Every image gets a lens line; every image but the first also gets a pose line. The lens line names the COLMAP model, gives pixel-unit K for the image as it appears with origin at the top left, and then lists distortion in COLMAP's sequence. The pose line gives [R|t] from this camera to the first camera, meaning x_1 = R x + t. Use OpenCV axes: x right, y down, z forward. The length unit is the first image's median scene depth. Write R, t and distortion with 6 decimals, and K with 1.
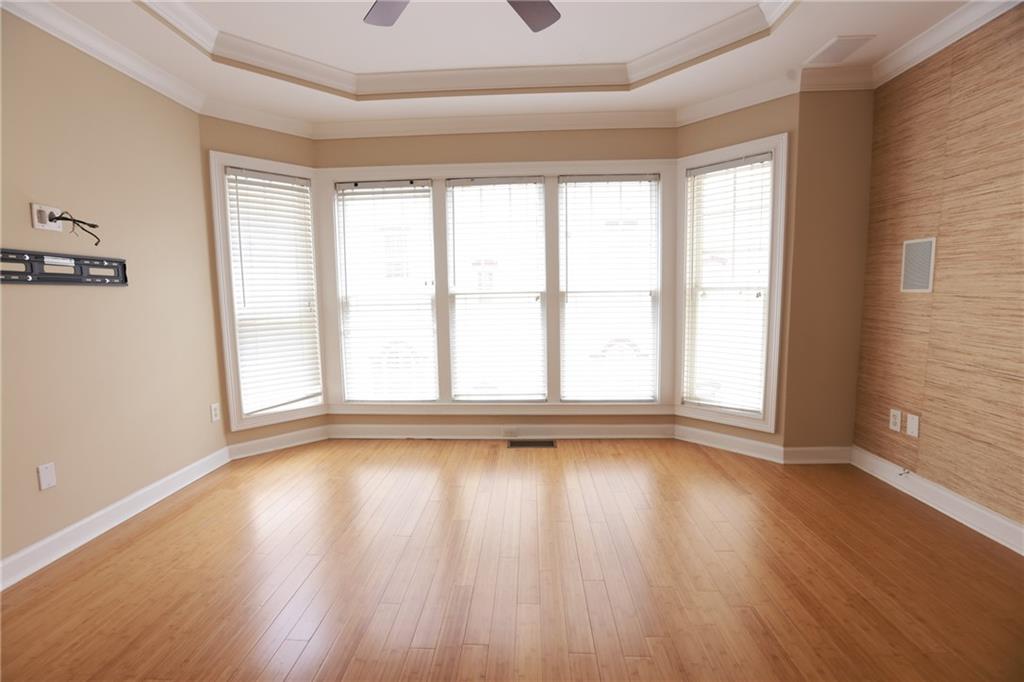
lens RADIAL K [[466.0, 0, 503.4], [0, 466.0, 342.5], [0, 0, 1]] dist [-0.023008, 0.009995]
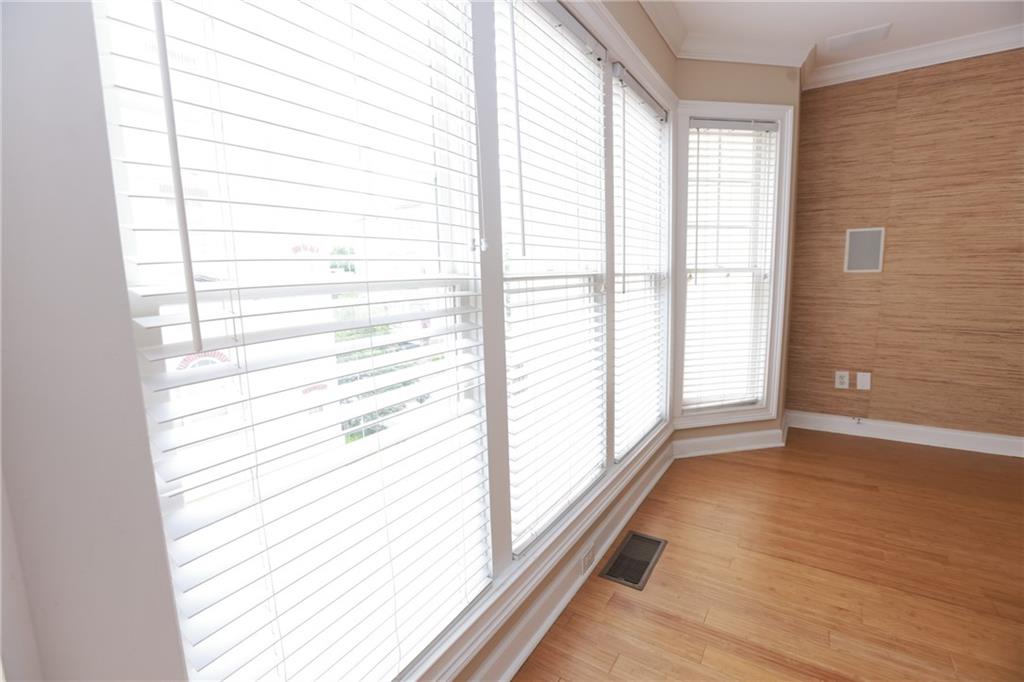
lens RADIAL K [[466.0, 0, 521.5], [0, 466.0, 335.8], [0, 0, 1]] dist [-0.023008, 0.009995]
pose [[0.492095, -0.103570, 0.864358, -0.615669], [0.108083, 0.992484, 0.057389, -0.109990], [-0.863806, 0.065181, 0.499591, 1.181086]]
